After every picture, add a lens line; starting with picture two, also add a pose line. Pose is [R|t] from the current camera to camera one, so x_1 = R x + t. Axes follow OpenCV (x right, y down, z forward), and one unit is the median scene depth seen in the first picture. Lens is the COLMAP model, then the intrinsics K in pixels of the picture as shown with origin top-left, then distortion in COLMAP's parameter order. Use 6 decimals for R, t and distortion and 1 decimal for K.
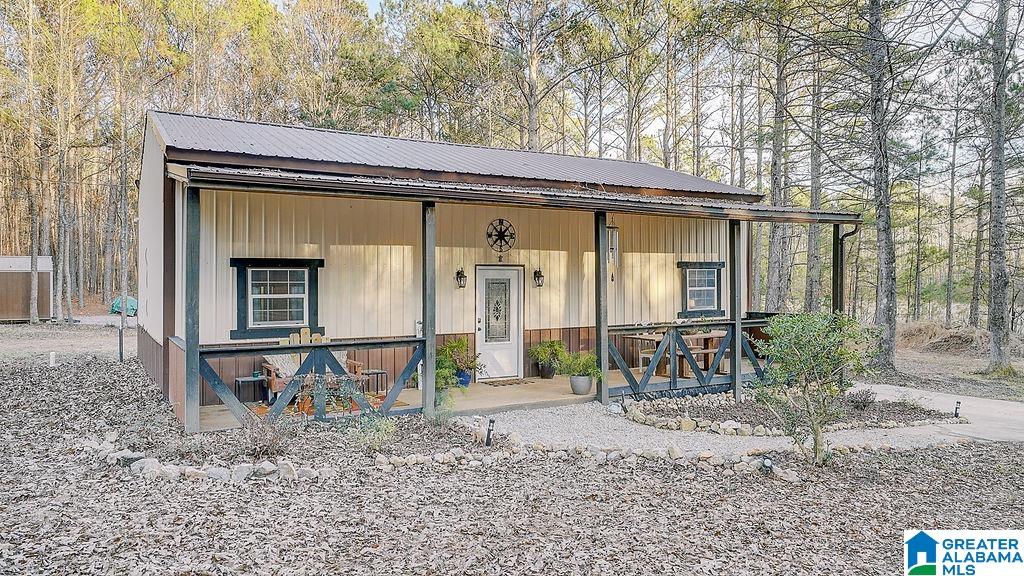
lens RADIAL K [[686.7, 0, 497.0], [0, 686.7, 287.1], [0, 0, 1]] dist [0.009643, 0.000558]
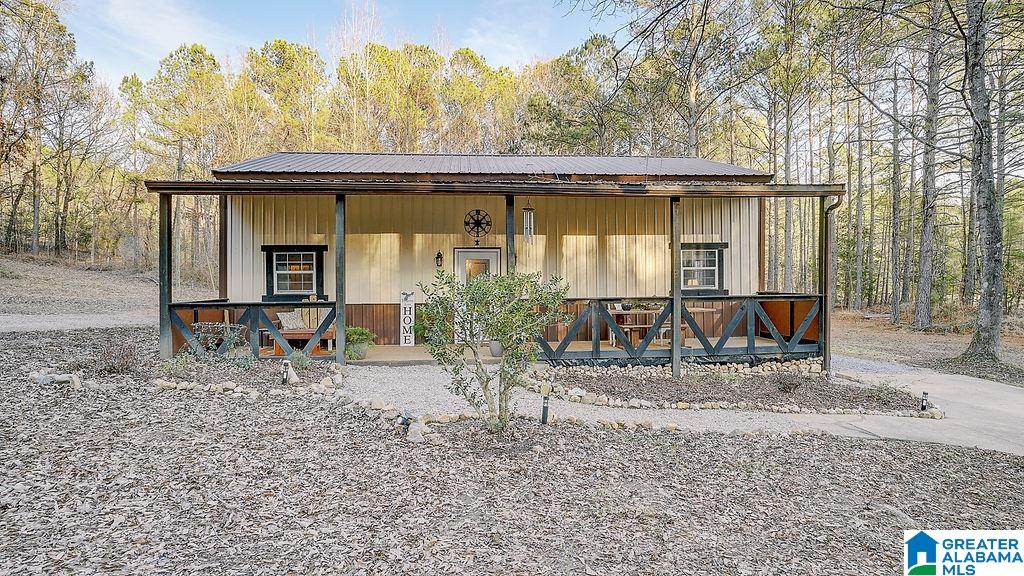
lens RADIAL K [[509.9, 0, 513.2], [0, 509.9, 286.0], [0, 0, 1]] dist [-0.022991, 0.000912]
pose [[0.904650, 0.002950, -0.426145, 0.462890], [-0.001121, 0.999989, 0.004543, 0.032193], [0.426154, -0.003632, 0.904643, 0.225267]]
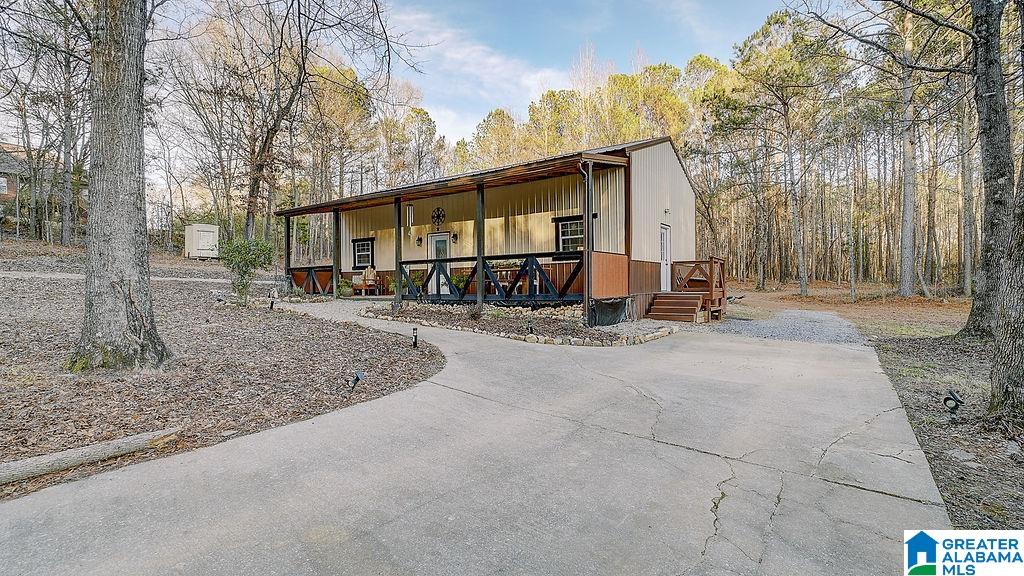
lens RADIAL K [[453.7, 0, 507.1], [0, 453.7, 284.9], [0, 0, 1]] dist [-0.061031, 0.023549]
pose [[0.443908, 0.004926, -0.896059, 1.223725], [0.002078, 0.999977, 0.006527, 0.104679], [0.896070, -0.004759, 0.443887, 0.652781]]
